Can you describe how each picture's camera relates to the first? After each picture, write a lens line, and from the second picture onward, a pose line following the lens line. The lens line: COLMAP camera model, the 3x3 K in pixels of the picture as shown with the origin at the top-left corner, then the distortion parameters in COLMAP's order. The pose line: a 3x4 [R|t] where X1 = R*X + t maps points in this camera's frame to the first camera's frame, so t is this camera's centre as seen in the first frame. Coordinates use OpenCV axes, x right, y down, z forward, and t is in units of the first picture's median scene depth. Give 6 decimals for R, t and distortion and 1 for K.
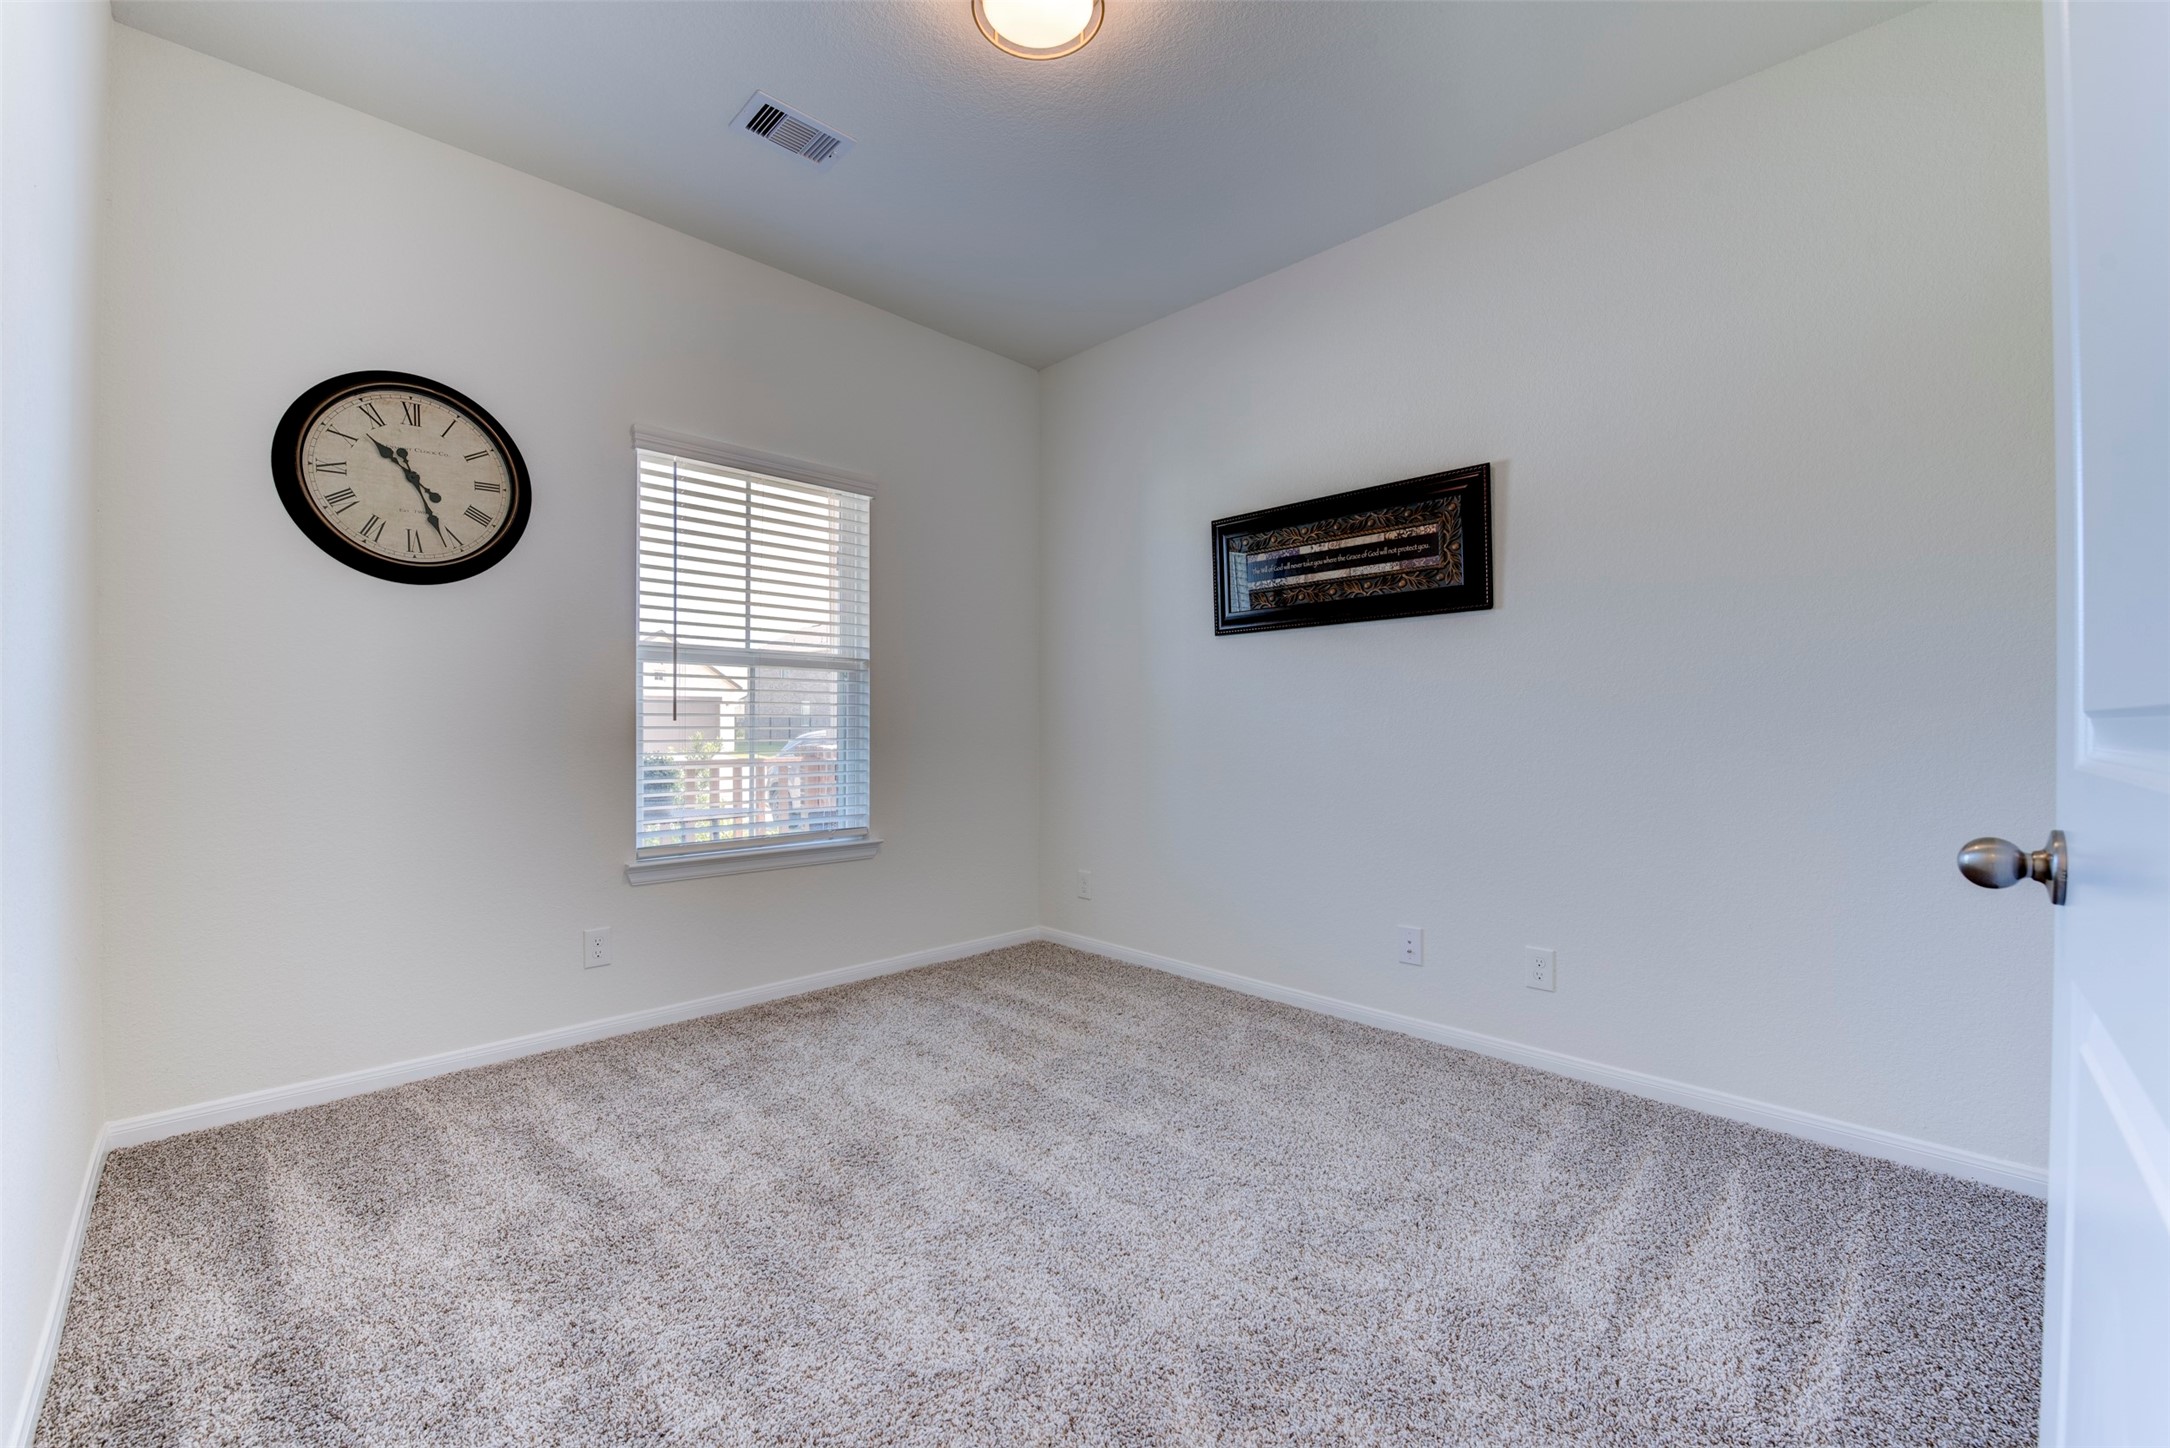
lens RADIAL K [[867.1, 0, 1084.4], [0, 867.1, 717.5], [0, 0, 1]] dist [-0.016443, -0.001921]
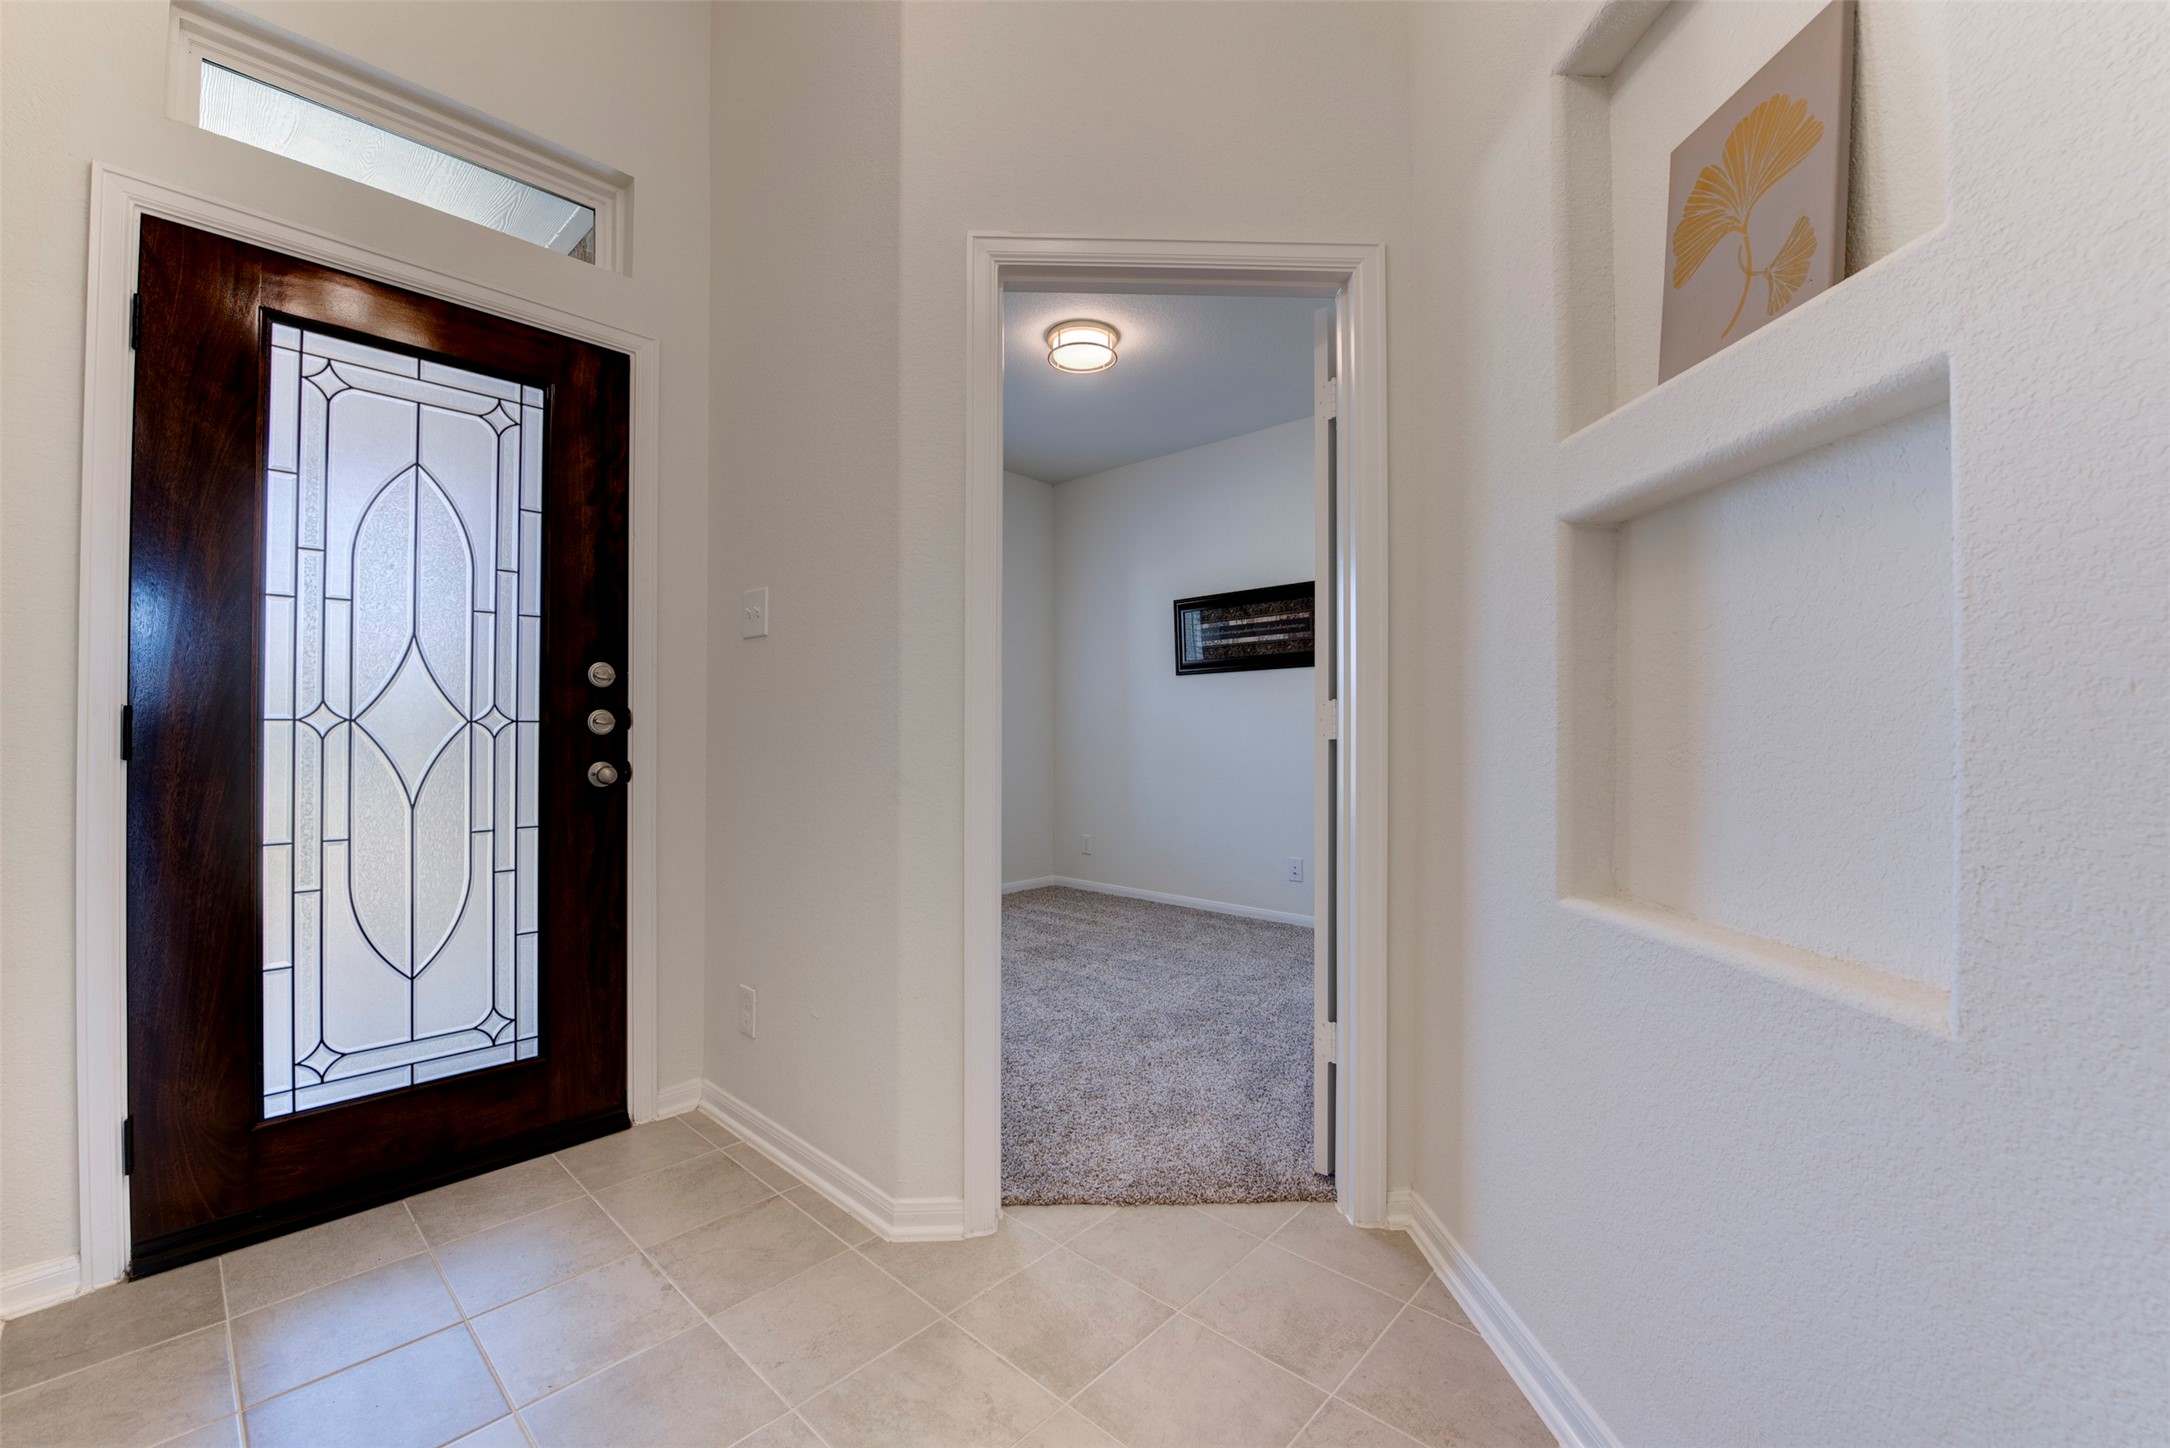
lens RADIAL K [[867.1, 0, 1098.4], [0, 867.1, 724.2], [0, 0, 1]] dist [-0.016443, -0.001921]
pose [[0.998392, 0.000854, 0.056685, -0.083589], [-0.000609, 0.999990, -0.004331, -0.002097], [-0.056688, 0.004290, 0.998383, -0.596137]]
